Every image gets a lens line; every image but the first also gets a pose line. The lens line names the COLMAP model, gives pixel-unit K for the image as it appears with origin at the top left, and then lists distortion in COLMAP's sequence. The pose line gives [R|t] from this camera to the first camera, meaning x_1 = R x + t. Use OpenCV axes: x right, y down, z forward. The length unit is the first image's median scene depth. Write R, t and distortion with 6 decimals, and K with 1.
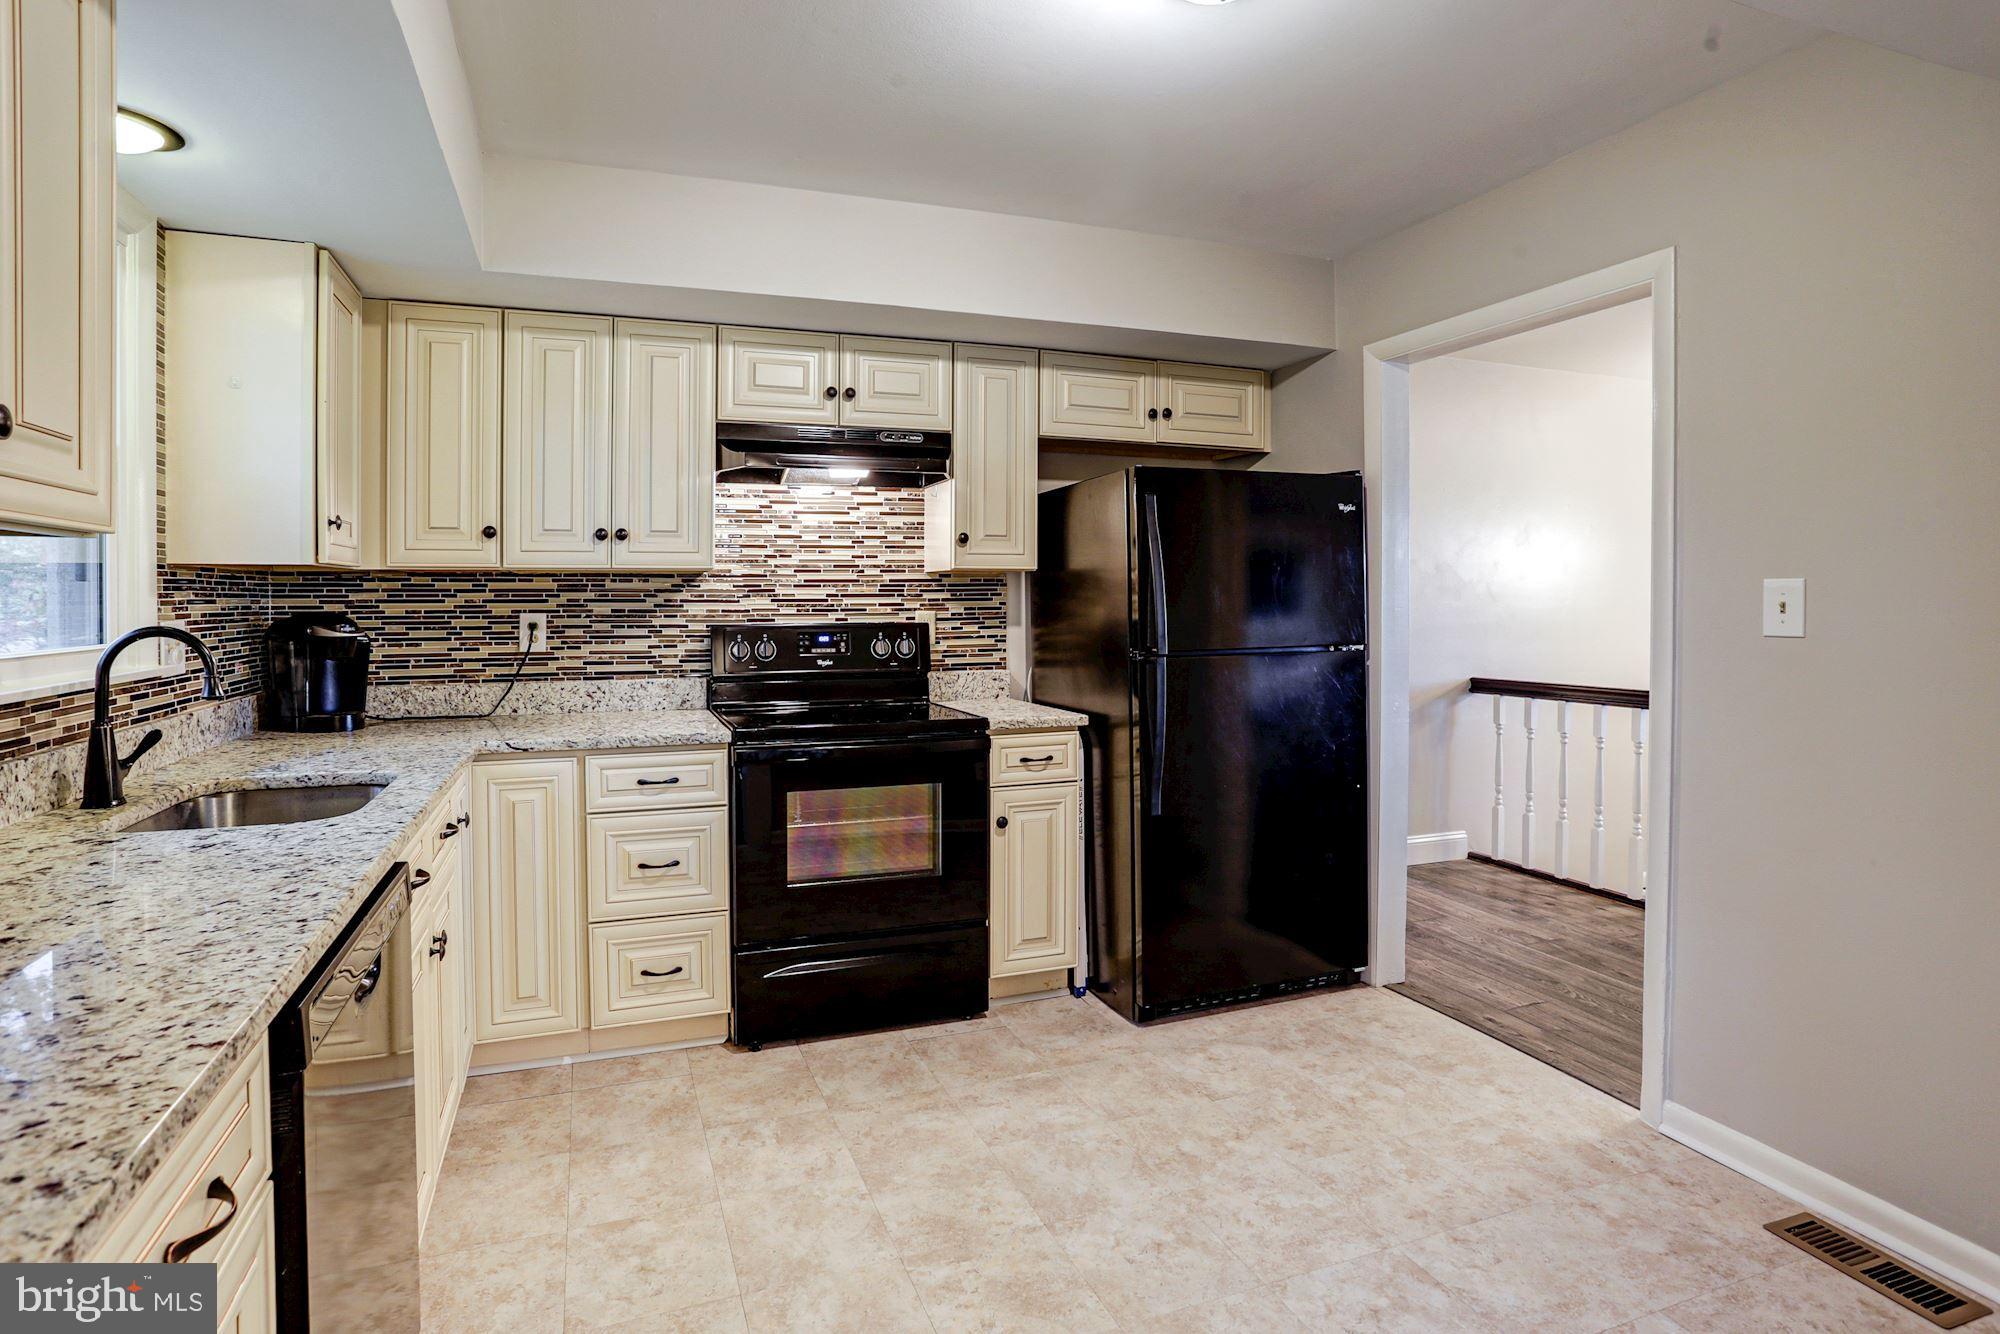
lens RADIAL K [[991.9, 0, 942.8], [0, 991.9, 605.5], [0, 0, 1]] dist [-0.087888, 0.032808]
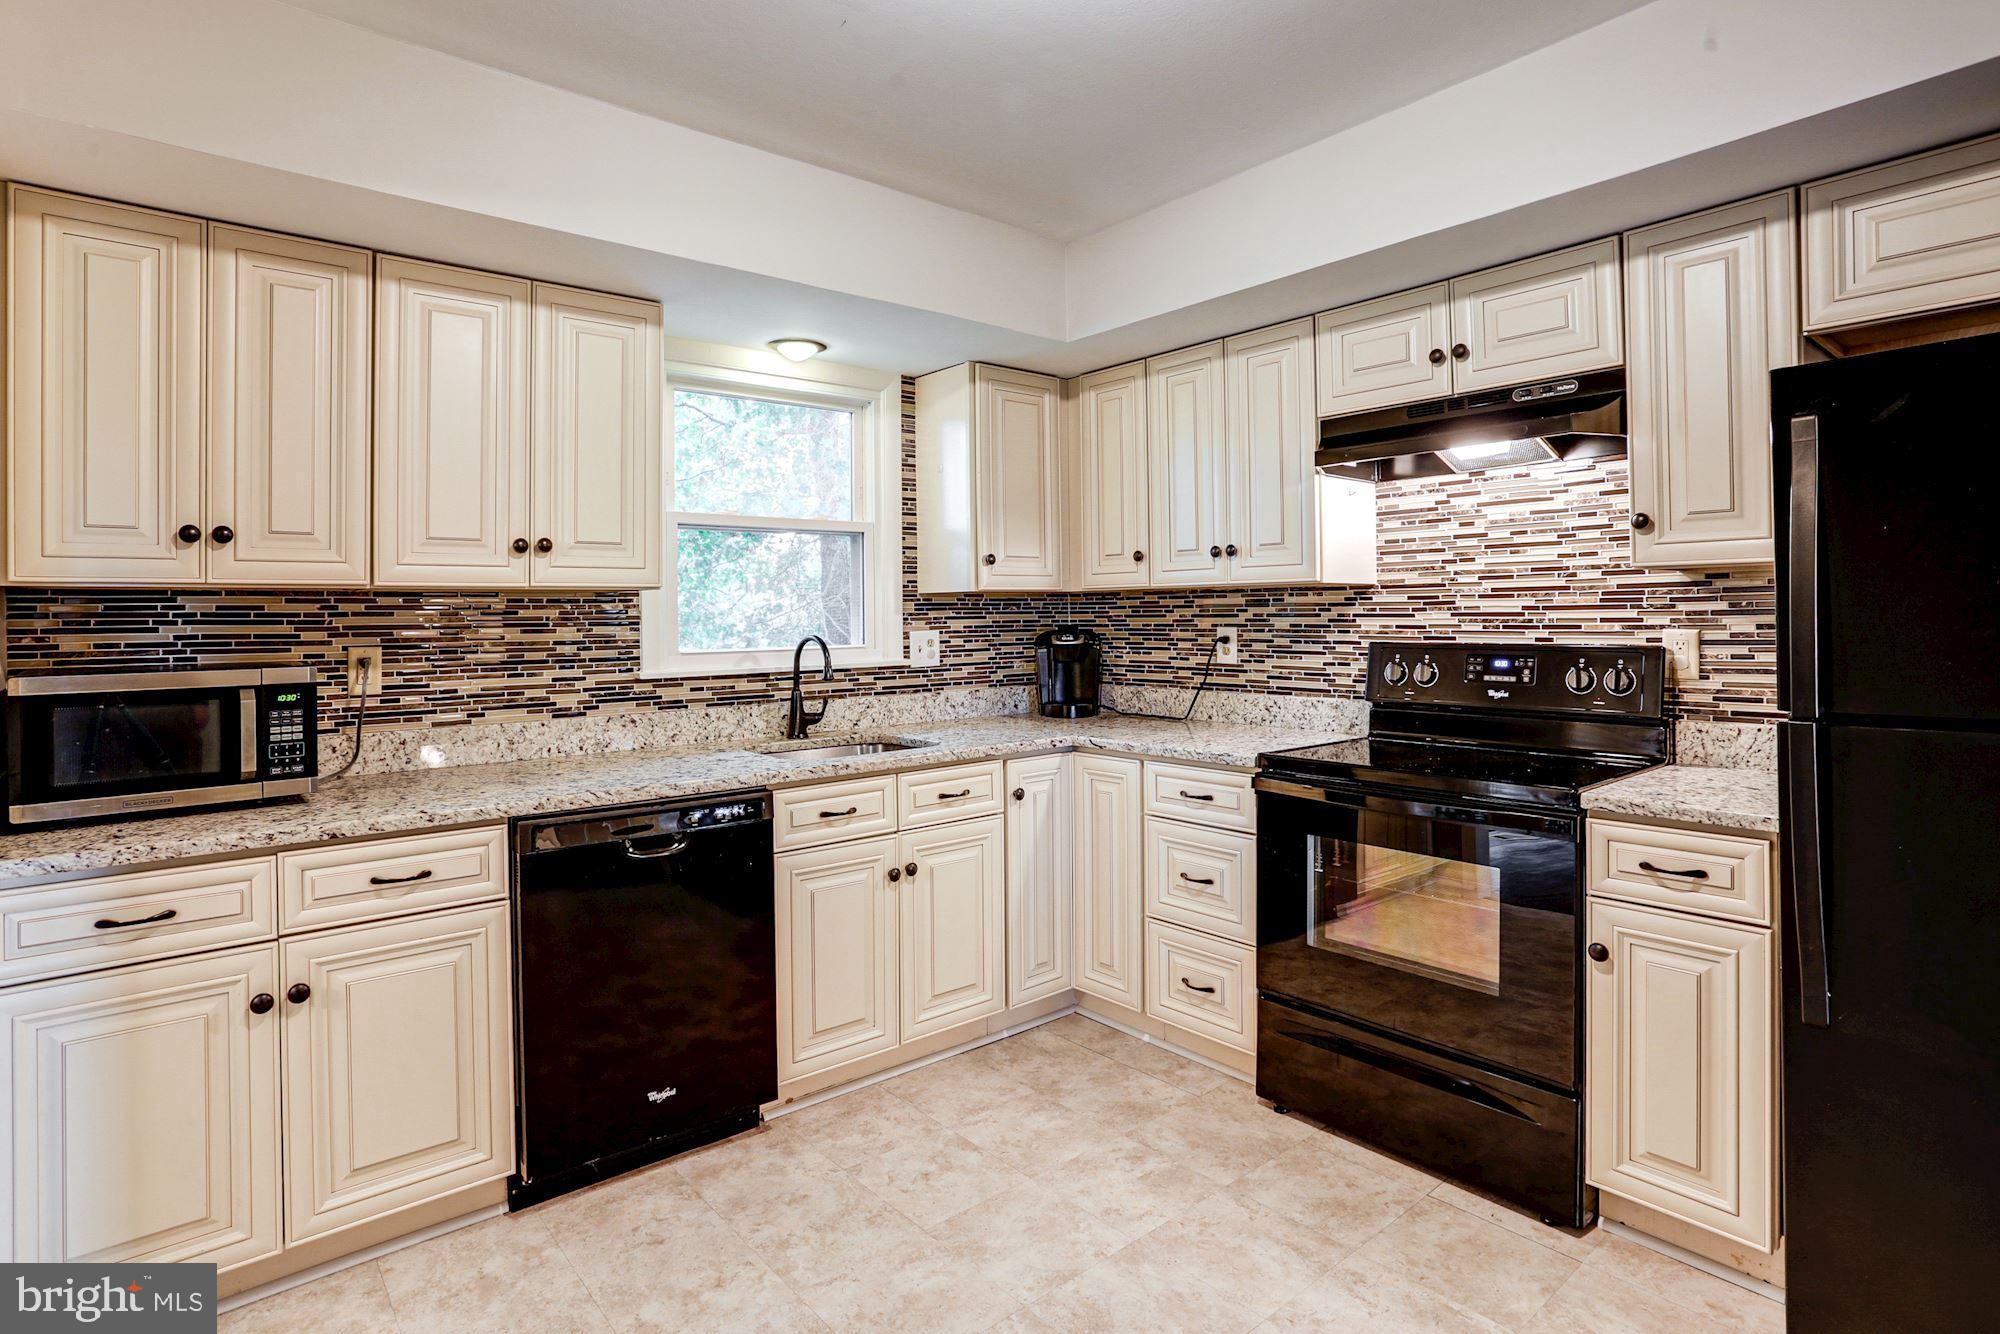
lens RADIAL K [[991.9, 0, 942.8], [0, 991.9, 605.5], [0, 0, 1]] dist [-0.087888, 0.032808]
pose [[0.322372, -0.008881, -0.946571, 0.491505], [0.002499, 0.999960, -0.008531, -0.007285], [0.946610, 0.000384, 0.322381, 0.360145]]
